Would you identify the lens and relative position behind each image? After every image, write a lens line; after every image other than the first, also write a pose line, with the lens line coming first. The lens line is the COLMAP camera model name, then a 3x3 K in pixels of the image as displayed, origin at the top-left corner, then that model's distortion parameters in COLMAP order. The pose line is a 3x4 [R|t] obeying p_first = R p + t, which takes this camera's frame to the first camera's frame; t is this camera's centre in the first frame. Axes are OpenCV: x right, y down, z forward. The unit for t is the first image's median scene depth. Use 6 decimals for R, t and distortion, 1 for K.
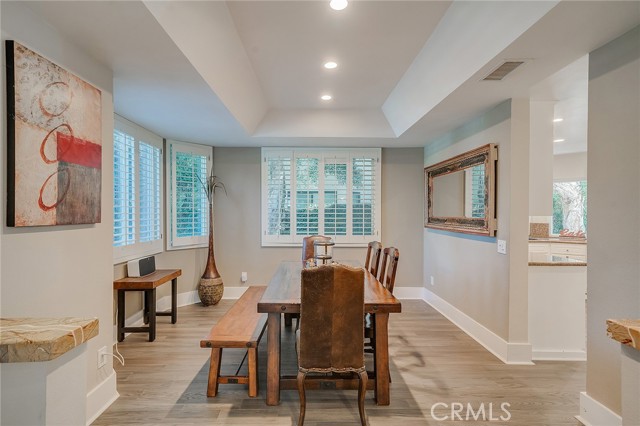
lens RADIAL K [[297.0, 0, 316.7], [0, 297.0, 211.7], [0, 0, 1]] dist [0.009760, 0.000043]
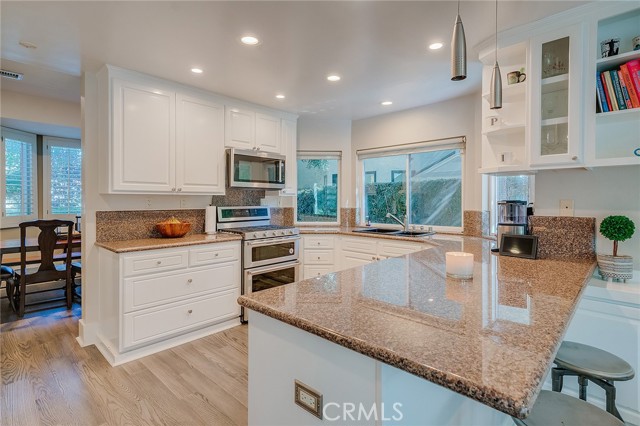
lens RADIAL K [[322.2, 0, 320.4], [0, 322.2, 198.0], [0, 0, 1]] dist [0.032292, 0.000122]
pose [[0.720967, -0.000333, -0.692970, 1.702557], [0.003990, 0.999985, 0.003671, 0.024039], [0.692958, -0.005412, 0.720957, 0.649035]]
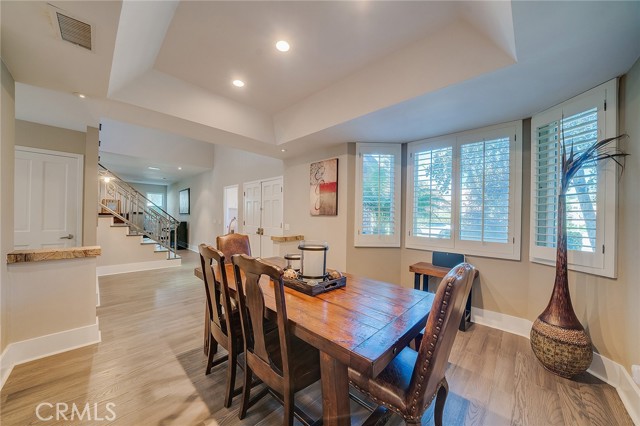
lens RADIAL K [[231.1, 0, 313.5], [0, 231.1, 216.3], [0, 0, 1]] dist [-0.015318, 0.000061]
pose [[-0.720689, -0.008109, -0.693211, 0.398773], [-0.015315, 0.999874, 0.004225, 0.023687], [0.693089, 0.013662, -0.720722, 1.367802]]
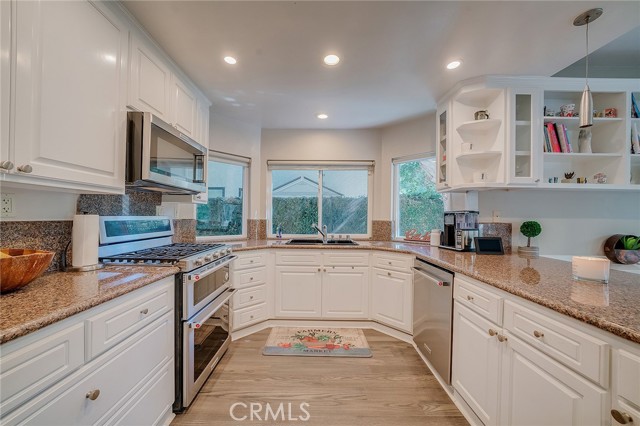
lens RADIAL K [[231.1, 0, 313.5], [0, 231.1, 216.3], [0, 0, 1]] dist [-0.015318, 0.000061]
pose [[0.999695, 0.012056, -0.021564, 1.056701], [-0.011888, 0.999898, 0.007862, 0.049778], [0.021657, -0.007603, 0.999737, 0.803199]]
